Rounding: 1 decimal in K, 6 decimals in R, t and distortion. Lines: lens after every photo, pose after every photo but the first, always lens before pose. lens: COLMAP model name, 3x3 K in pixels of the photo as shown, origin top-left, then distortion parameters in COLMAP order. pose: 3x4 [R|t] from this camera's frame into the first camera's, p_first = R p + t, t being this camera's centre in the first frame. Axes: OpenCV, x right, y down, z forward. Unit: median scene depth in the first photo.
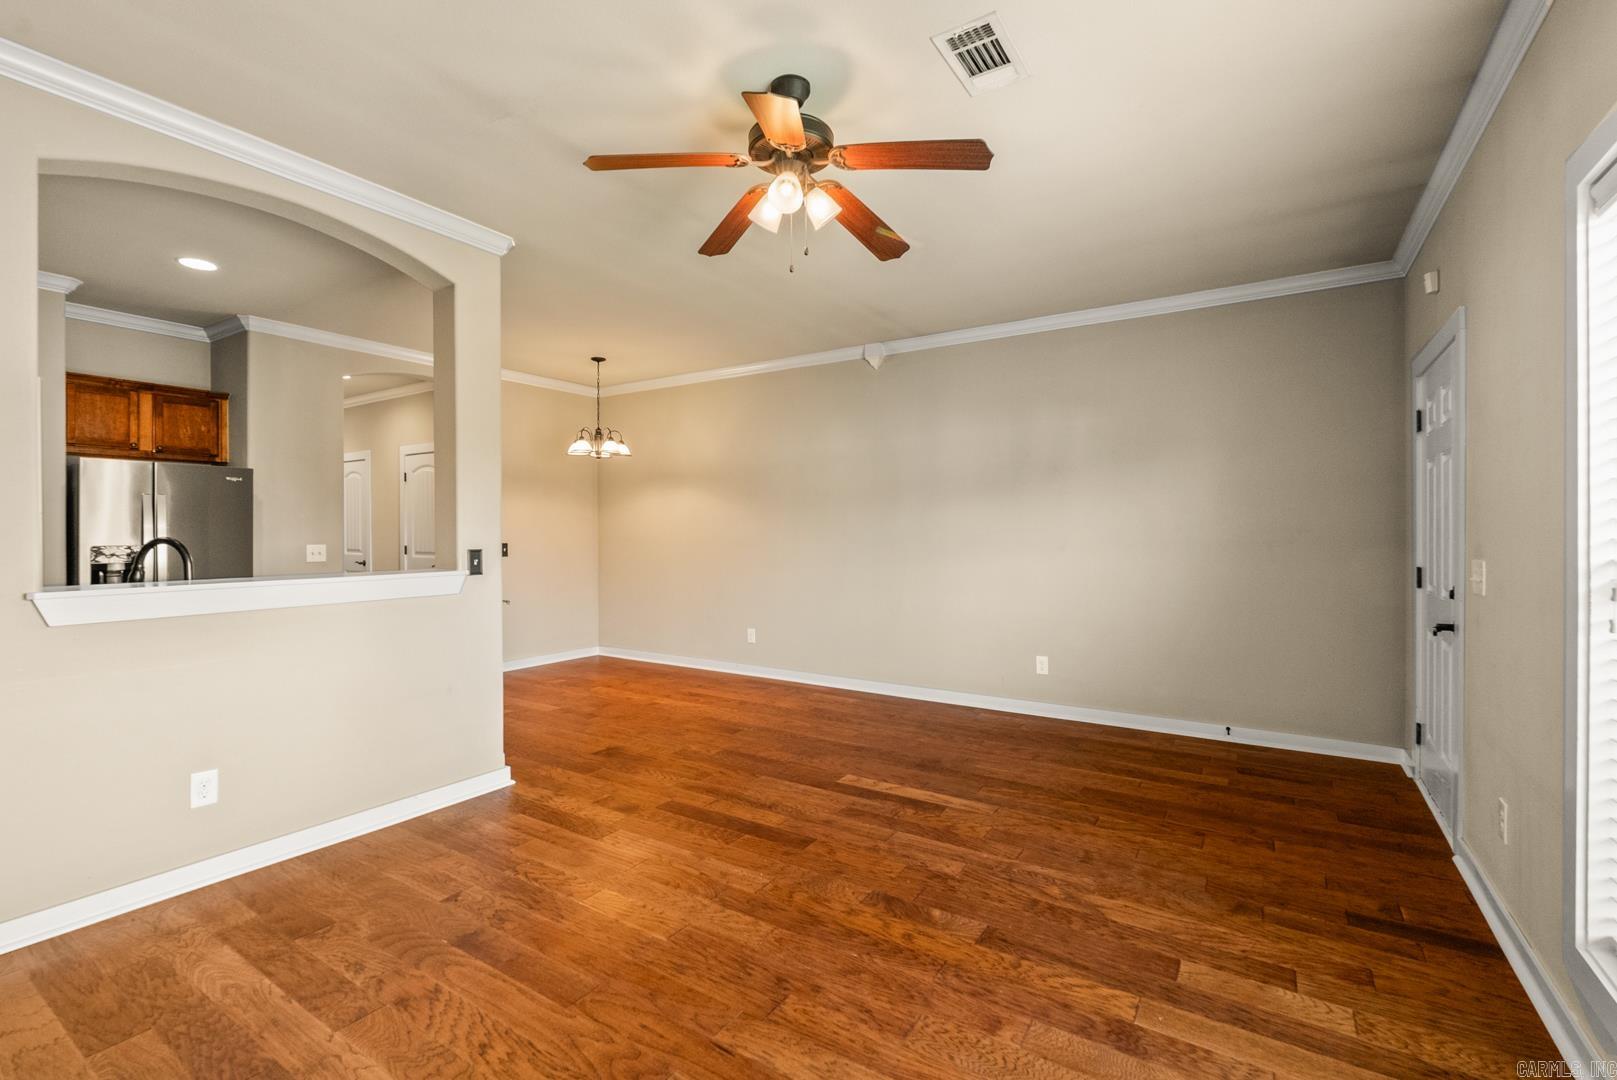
lens RADIAL K [[719.5, 0, 807.7], [0, 719.5, 534.9], [0, 0, 1]] dist [-0.008483, 0.000591]
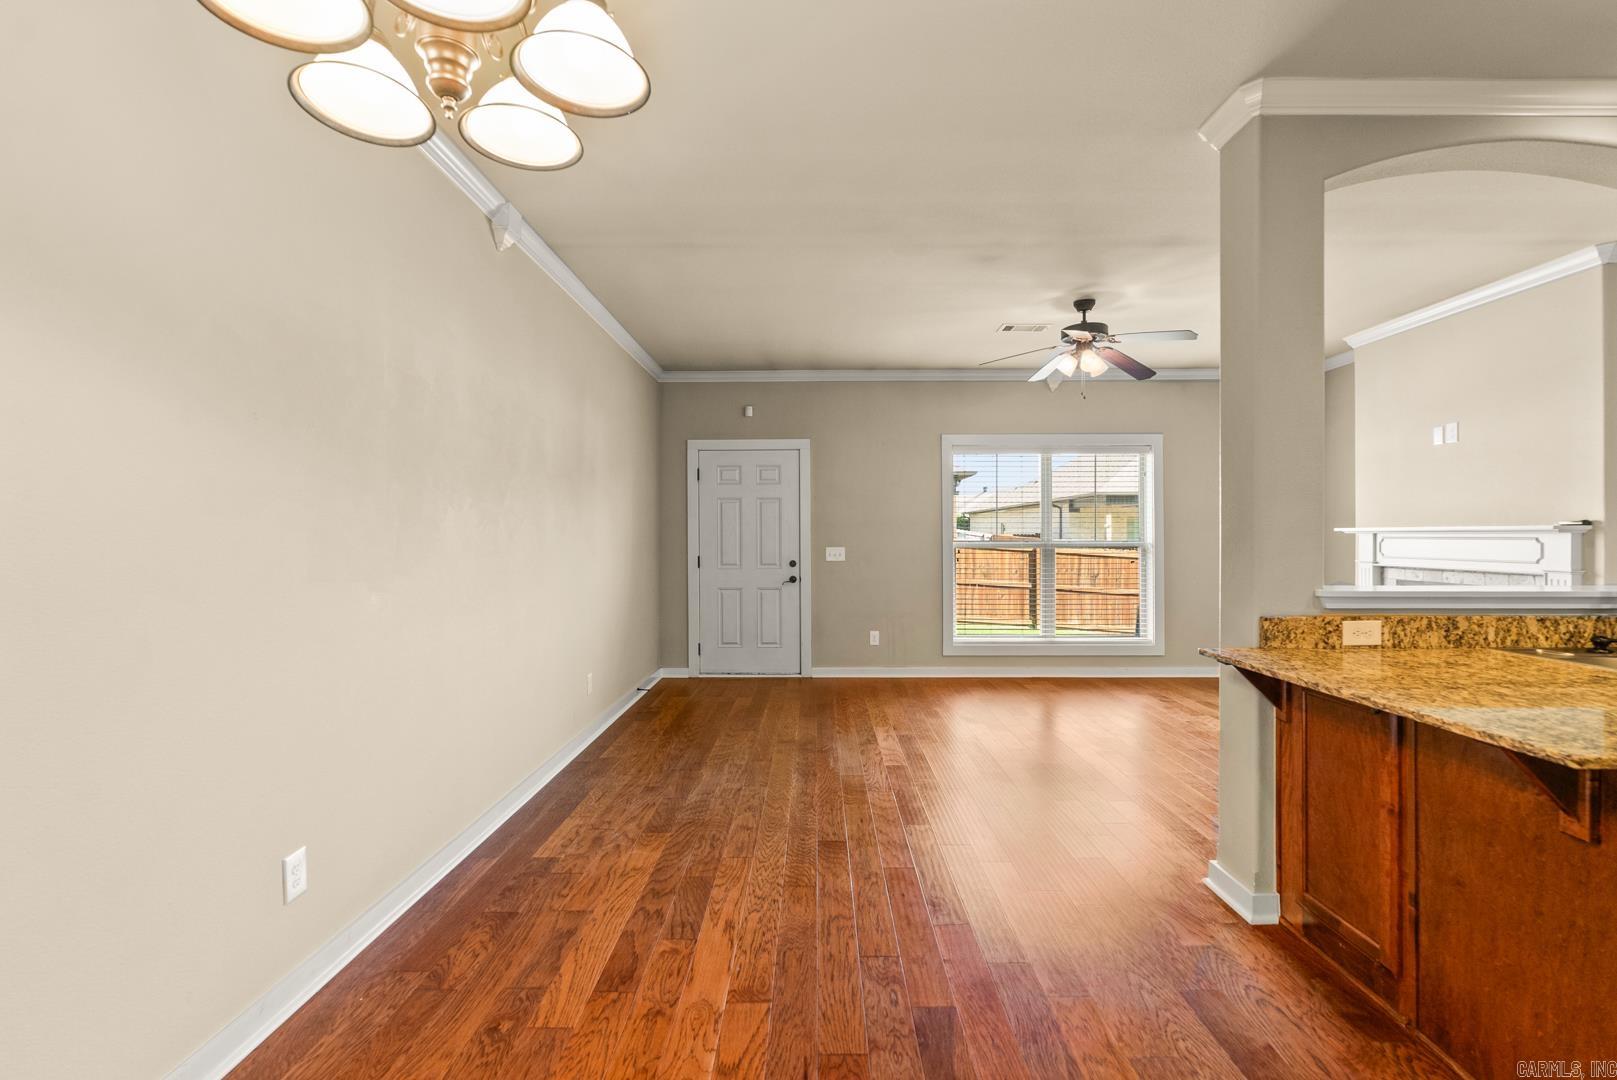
lens RADIAL K [[719.5, 0, 804.9], [0, 719.5, 535.4], [0, 0, 1]] dist [-0.008483, 0.000591]
pose [[-0.537692, 0.001387, 0.843140, -0.933593], [0.005545, 0.999983, 0.001891, -0.010506], [-0.843123, 0.005692, -0.537690, 2.006721]]
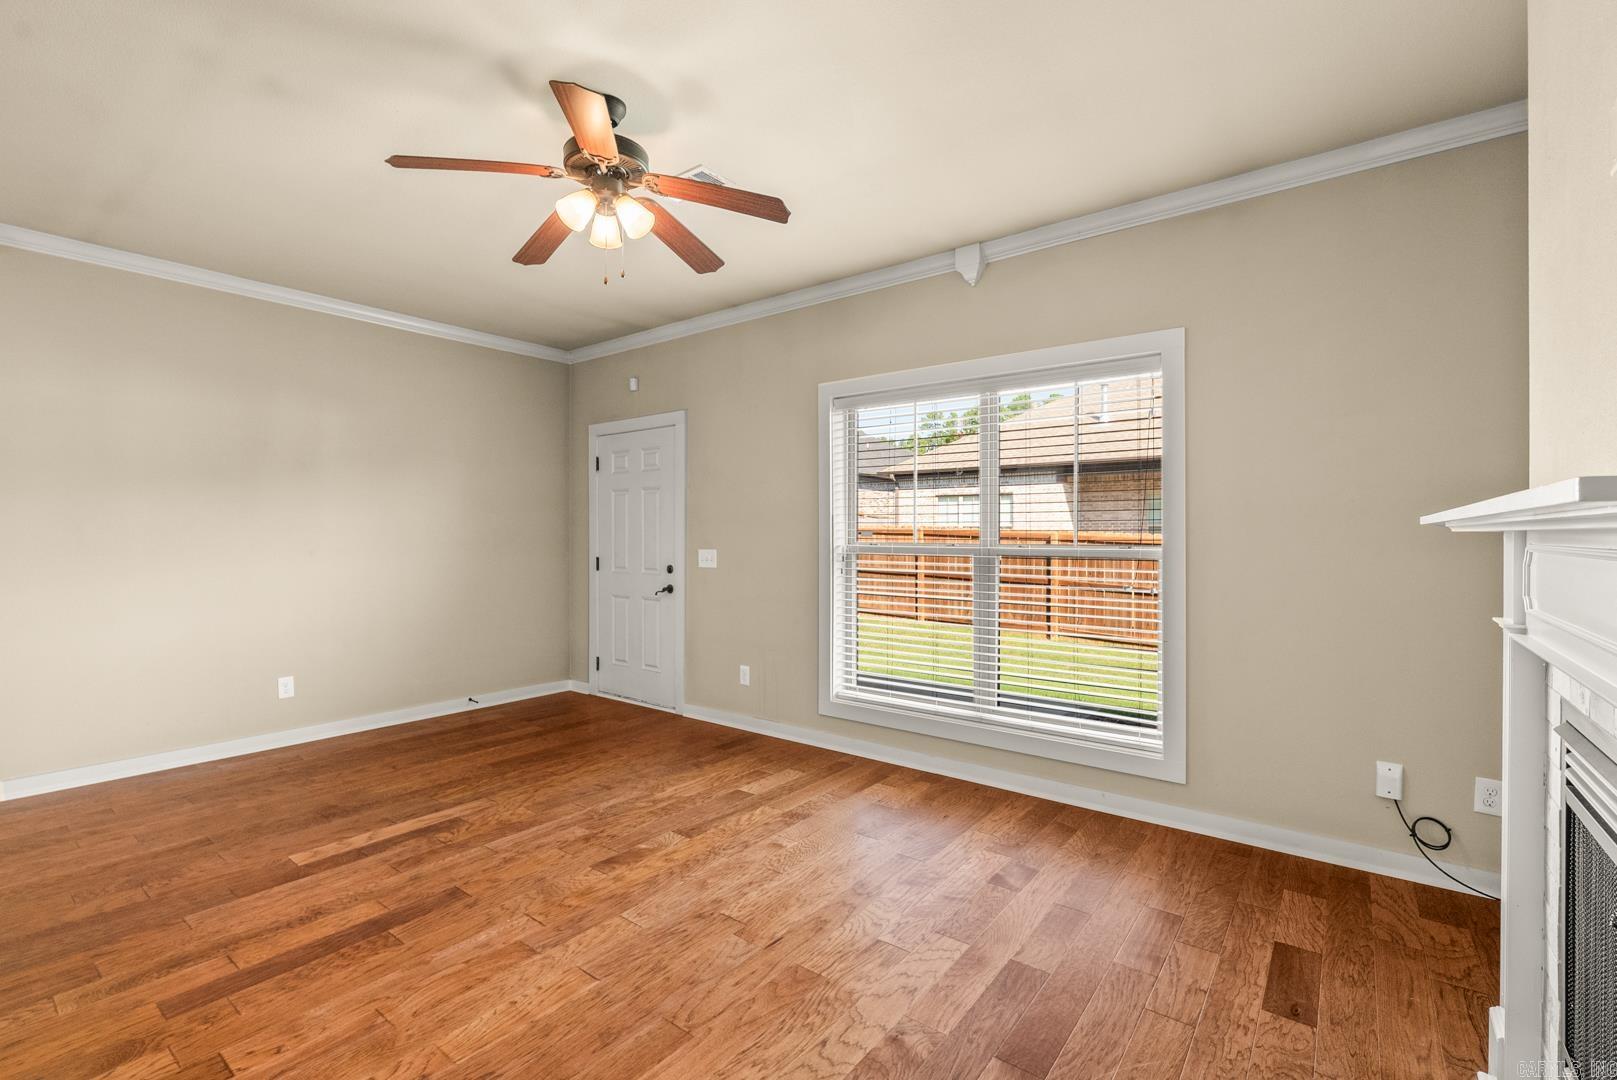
lens RADIAL K [[719.5, 0, 810.5], [0, 719.5, 534.6], [0, 0, 1]] dist [-0.008483, 0.000591]
pose [[0.077164, -0.000838, 0.997018, -0.783122], [0.003420, 0.999994, 0.000575, -0.004574], [-0.997013, 0.003366, 0.077166, 0.472604]]
